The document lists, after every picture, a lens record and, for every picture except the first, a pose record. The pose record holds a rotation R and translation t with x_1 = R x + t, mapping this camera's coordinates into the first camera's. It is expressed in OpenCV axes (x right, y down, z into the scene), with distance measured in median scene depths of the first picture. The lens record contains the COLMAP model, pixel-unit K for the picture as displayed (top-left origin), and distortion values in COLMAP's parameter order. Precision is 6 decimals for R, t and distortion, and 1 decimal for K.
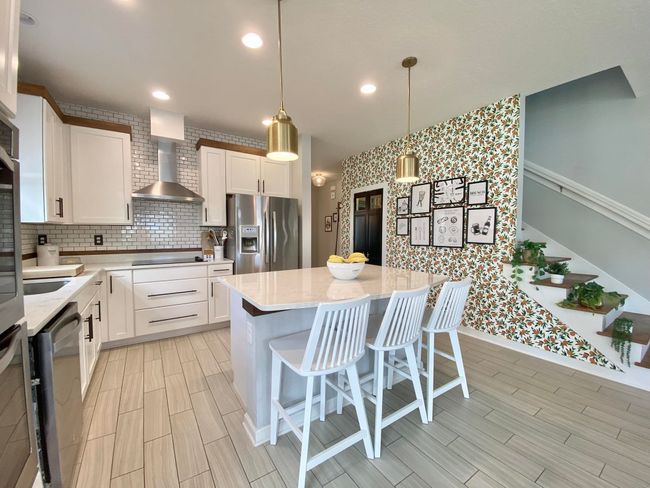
lens RADIAL K [[270.6, 0, 325.3], [0, 270.6, 244.8], [0, 0, 1]] dist [-0.002849, -0.005161]
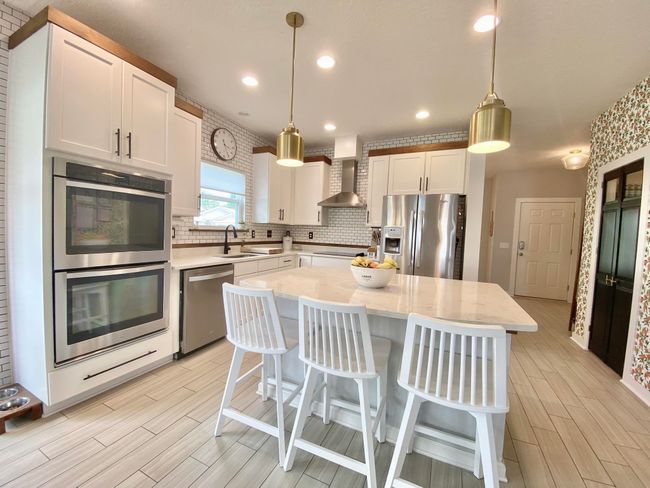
lens RADIAL K [[270.6, 0, 322.7], [0, 270.6, 244.9], [0, 0, 1]] dist [-0.002849, -0.005161]
pose [[0.496517, 0.060797, -0.865895, 0.460988], [-0.072238, 0.996978, 0.028579, -0.011960], [0.865016, 0.048361, 0.499408, 0.275113]]
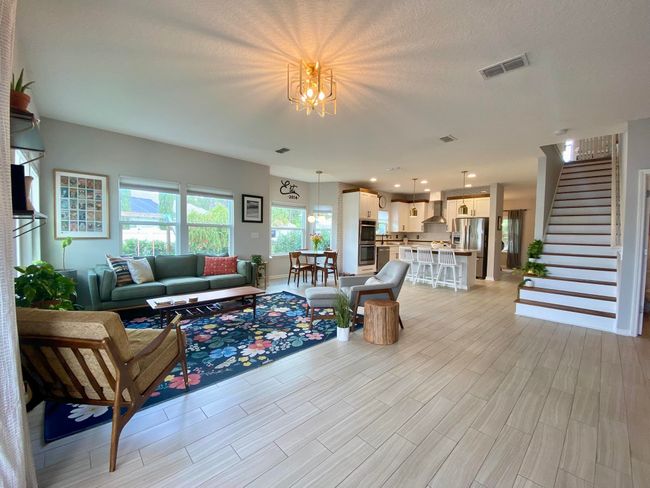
lens RADIAL K [[255.1, 0, 318.5], [0, 255.1, 247.3], [0, 0, 1]] dist [0.002458, -0.000141]
pose [[0.115190, 0.049617, -0.992104, 1.778048], [-0.056077, 0.997484, 0.043376, 0.031607], [0.991759, 0.050638, 0.117682, -0.438646]]
